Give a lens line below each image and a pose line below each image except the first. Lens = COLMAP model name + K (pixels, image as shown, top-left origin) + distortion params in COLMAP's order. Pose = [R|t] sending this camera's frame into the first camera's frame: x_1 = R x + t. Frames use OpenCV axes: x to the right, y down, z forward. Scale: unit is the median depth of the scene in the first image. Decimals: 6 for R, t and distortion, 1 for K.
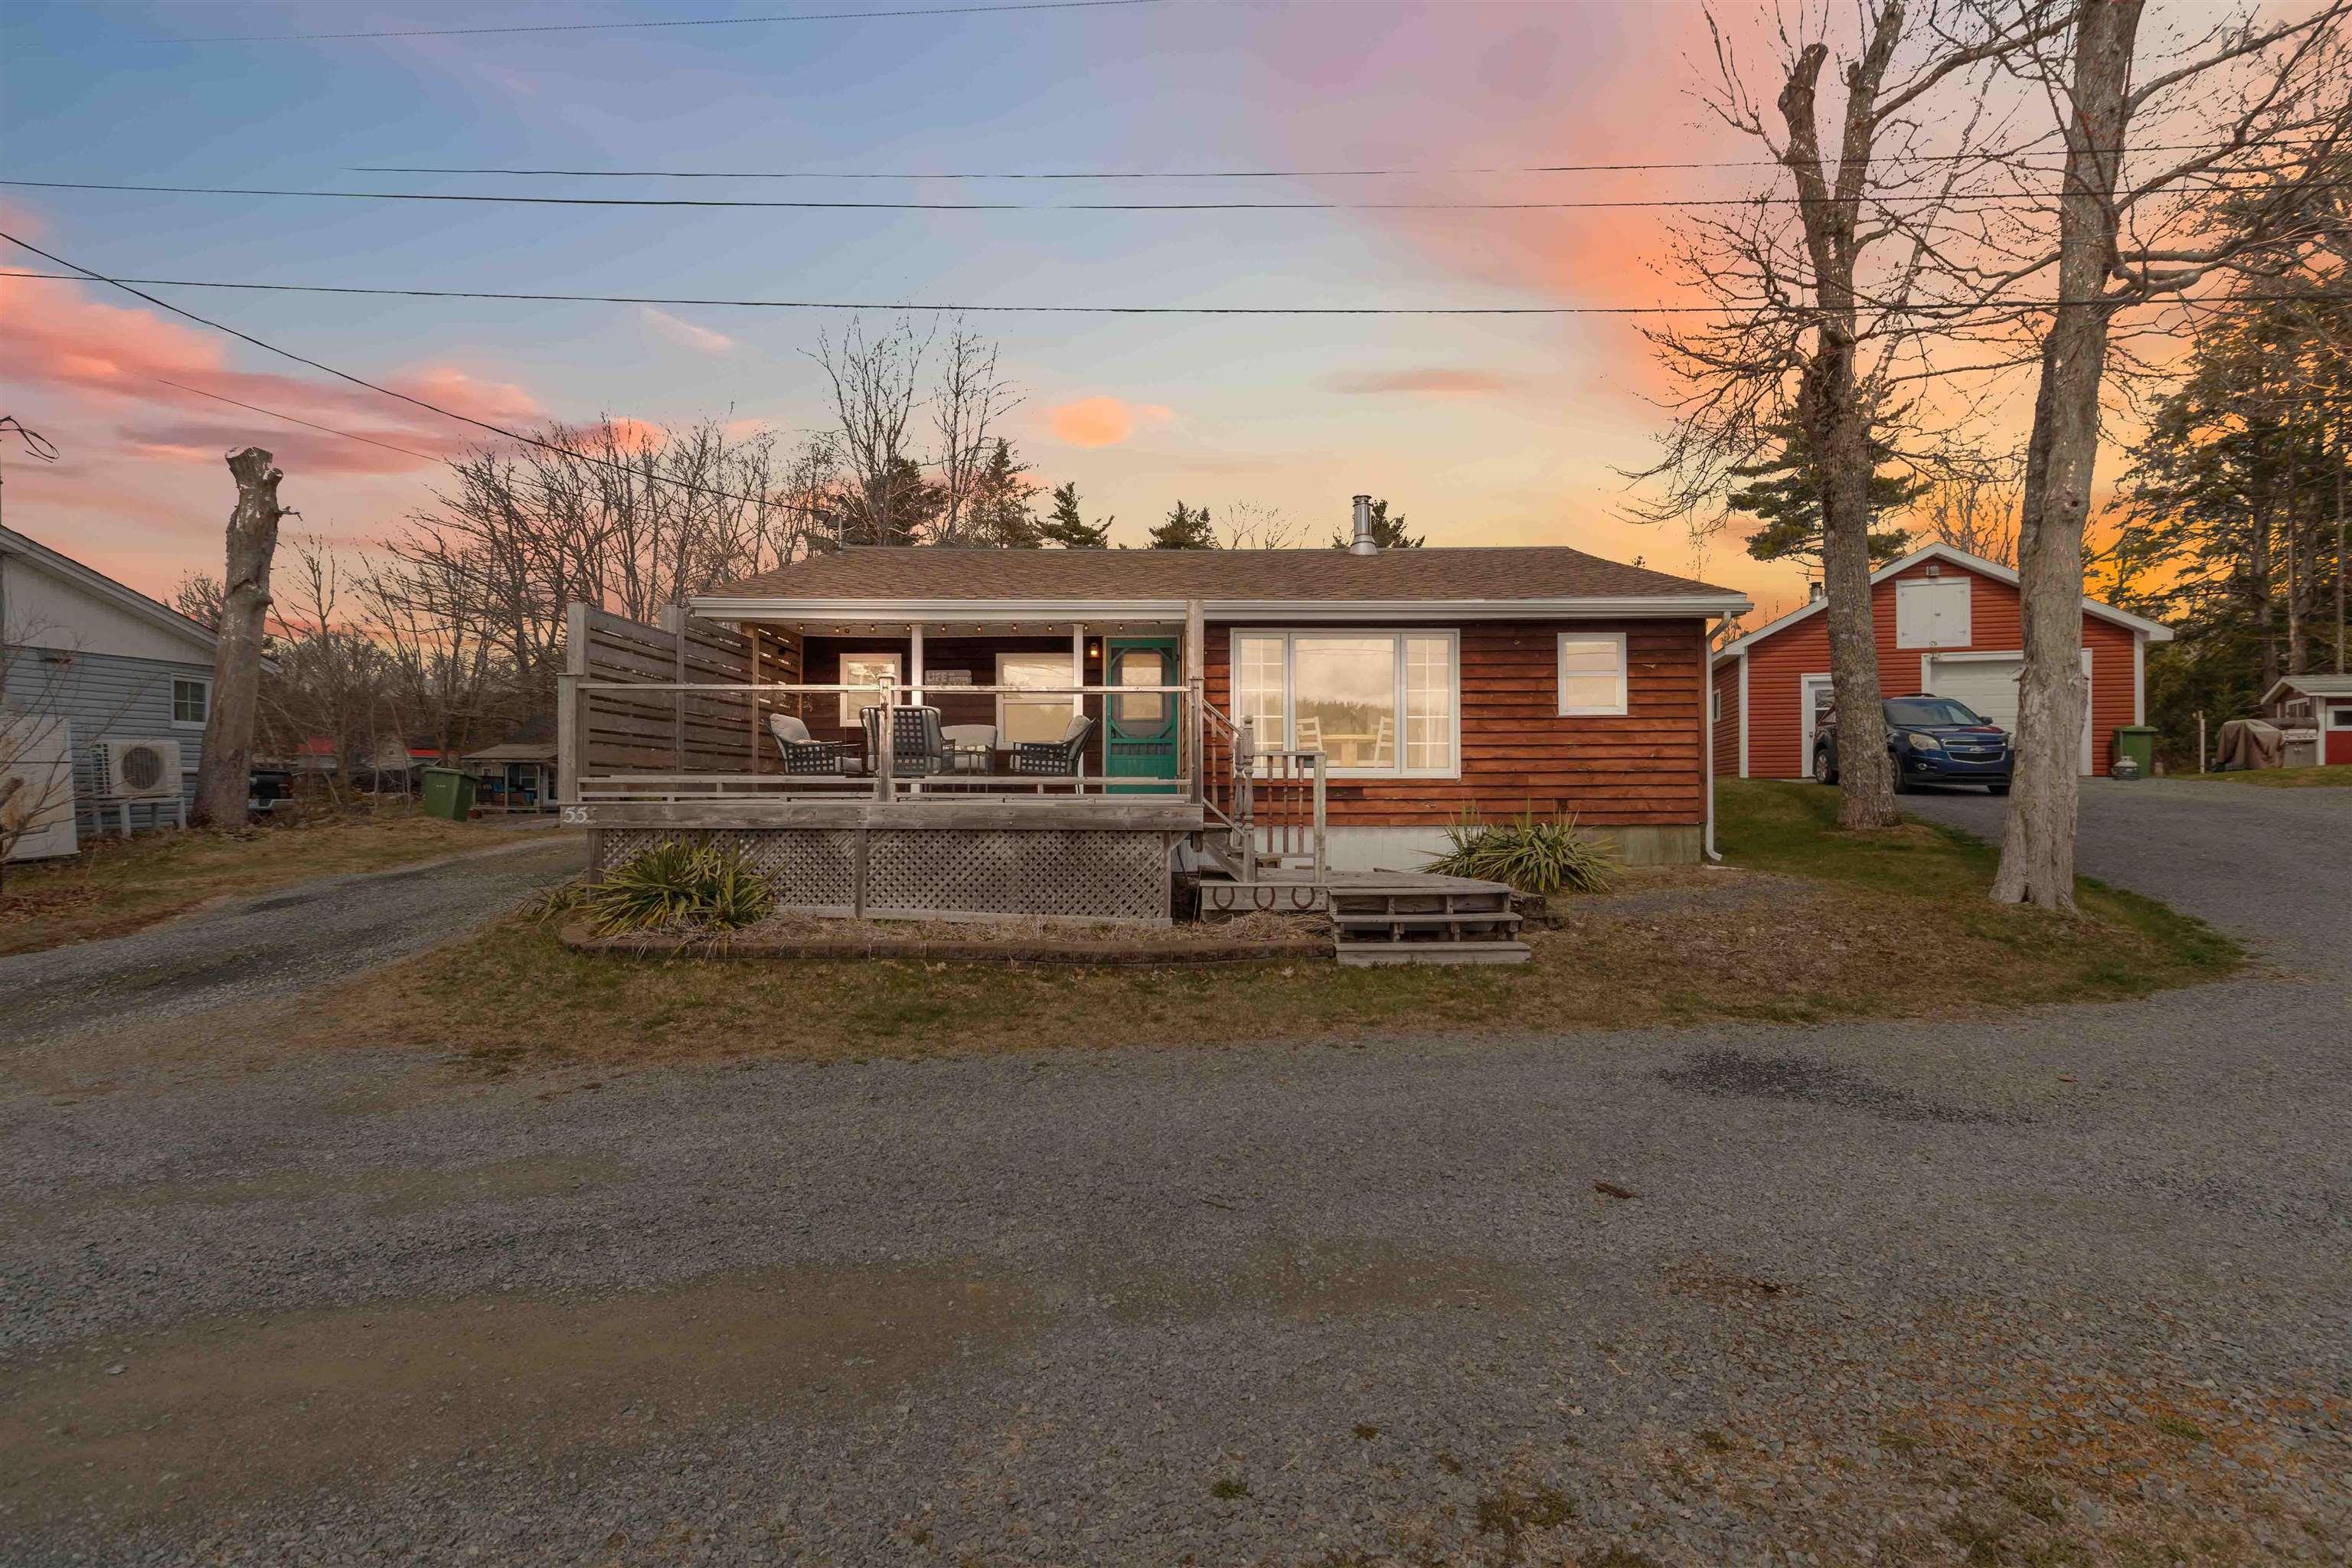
lens RADIAL K [[1060.3, 0, 1184.9], [0, 1060.3, 786.5], [0, 0, 1]] dist [0.004317, 0.000051]
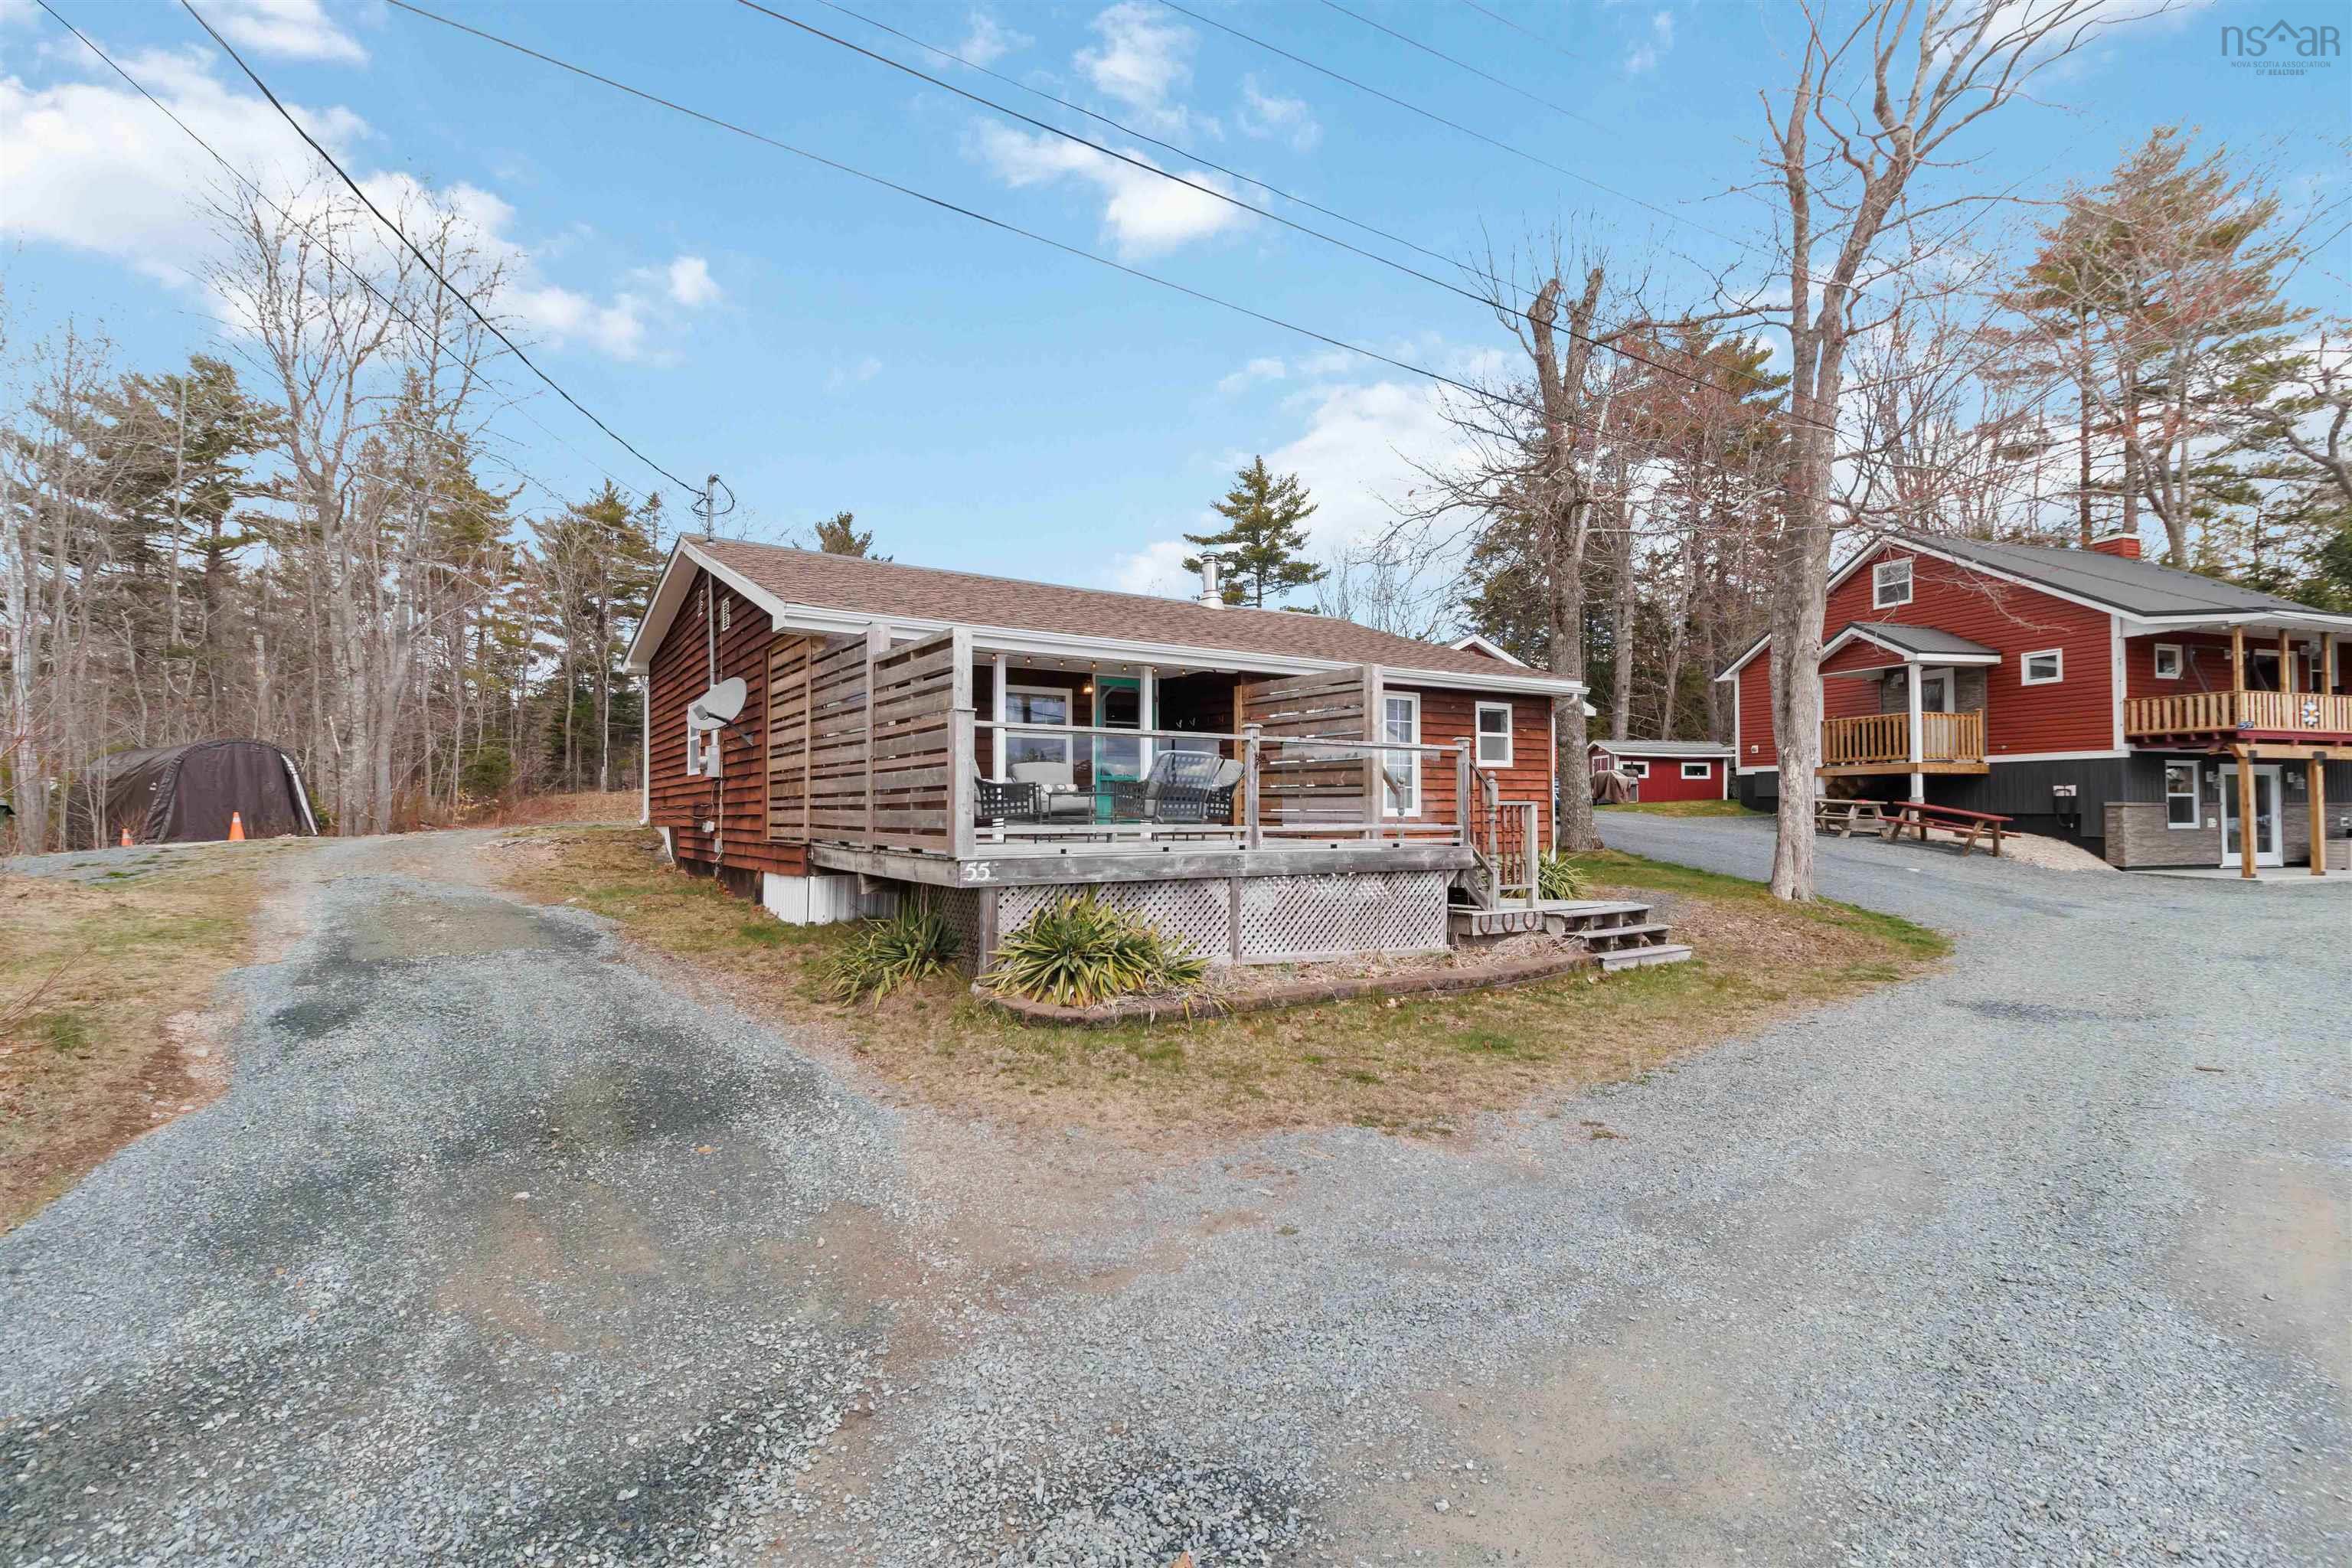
lens RADIAL K [[1060.3, 0, 1192.1], [0, 1060.3, 786.0], [0, 0, 1]] dist [0.004317, 0.000051]
pose [[0.843220, 0.013350, 0.537403, -0.536261], [-0.003838, 0.999816, -0.018816, -0.016513], [-0.537555, 0.013803, 0.843116, 0.103878]]
